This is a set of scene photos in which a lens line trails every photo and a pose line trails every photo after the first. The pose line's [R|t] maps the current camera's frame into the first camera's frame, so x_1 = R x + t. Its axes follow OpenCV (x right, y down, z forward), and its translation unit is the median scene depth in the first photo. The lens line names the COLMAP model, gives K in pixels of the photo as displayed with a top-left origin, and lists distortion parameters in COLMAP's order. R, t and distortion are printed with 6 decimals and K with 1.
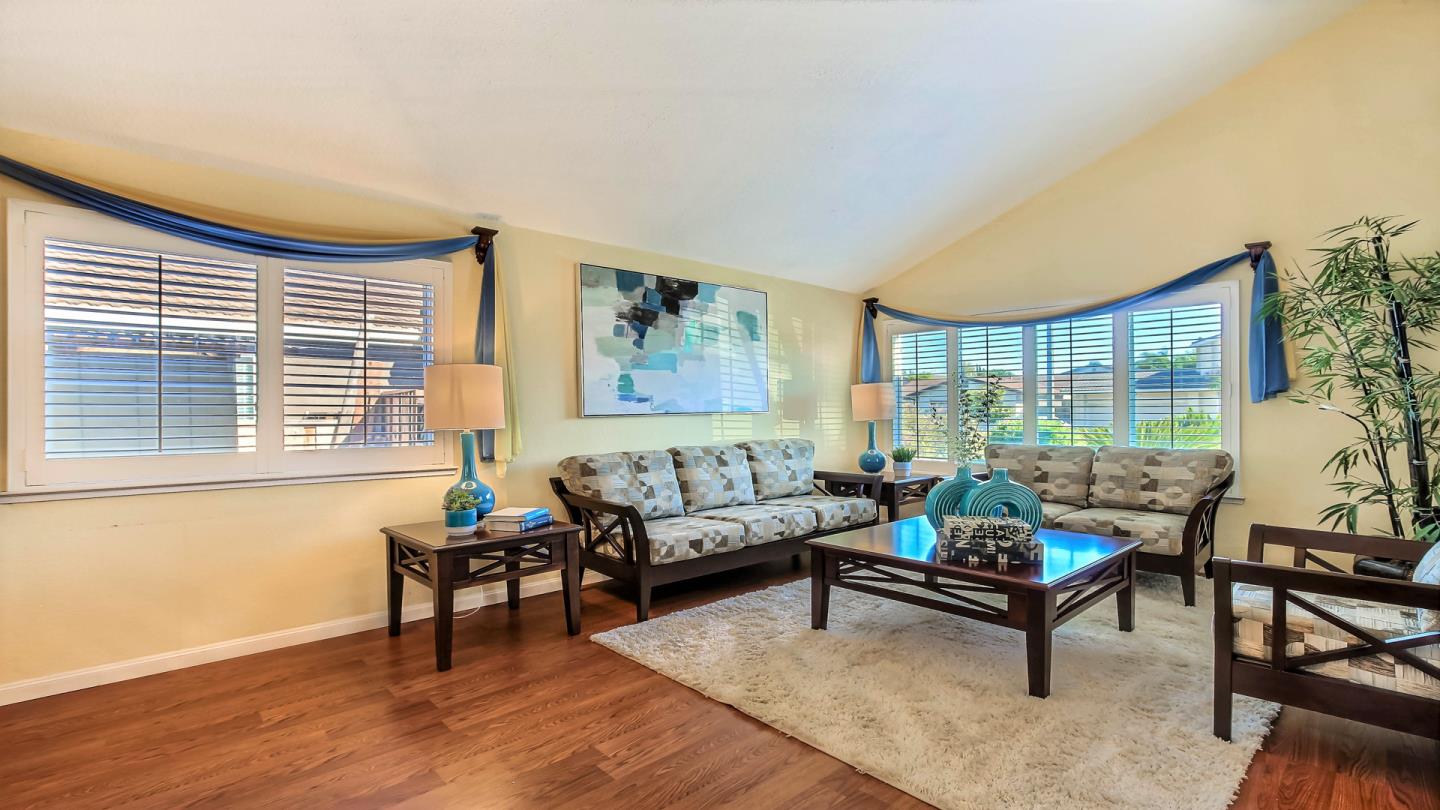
lens RADIAL K [[646.7, 0, 723.9], [0, 646.7, 409.5], [0, 0, 1]] dist [-0.002002, -0.000121]
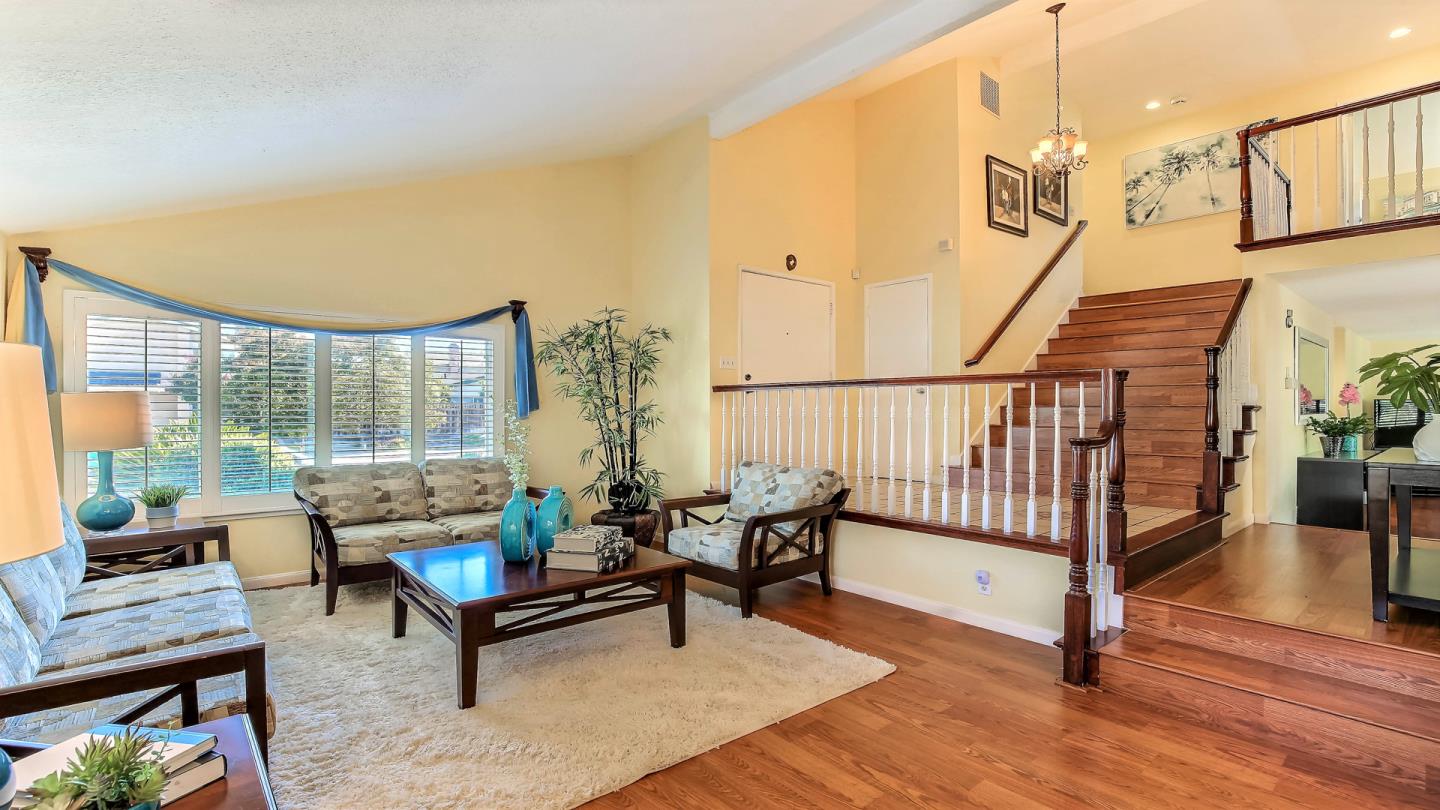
lens RADIAL K [[662.6, 0, 721.9], [0, 662.6, 406.0], [0, 0, 1]] dist [-0.000455, -0.000126]
pose [[0.052431, 0.006343, 0.998604, -0.510247], [-0.002857, 0.999977, -0.006202, -0.029193], [-0.998620, -0.002528, 0.052448, 0.475471]]
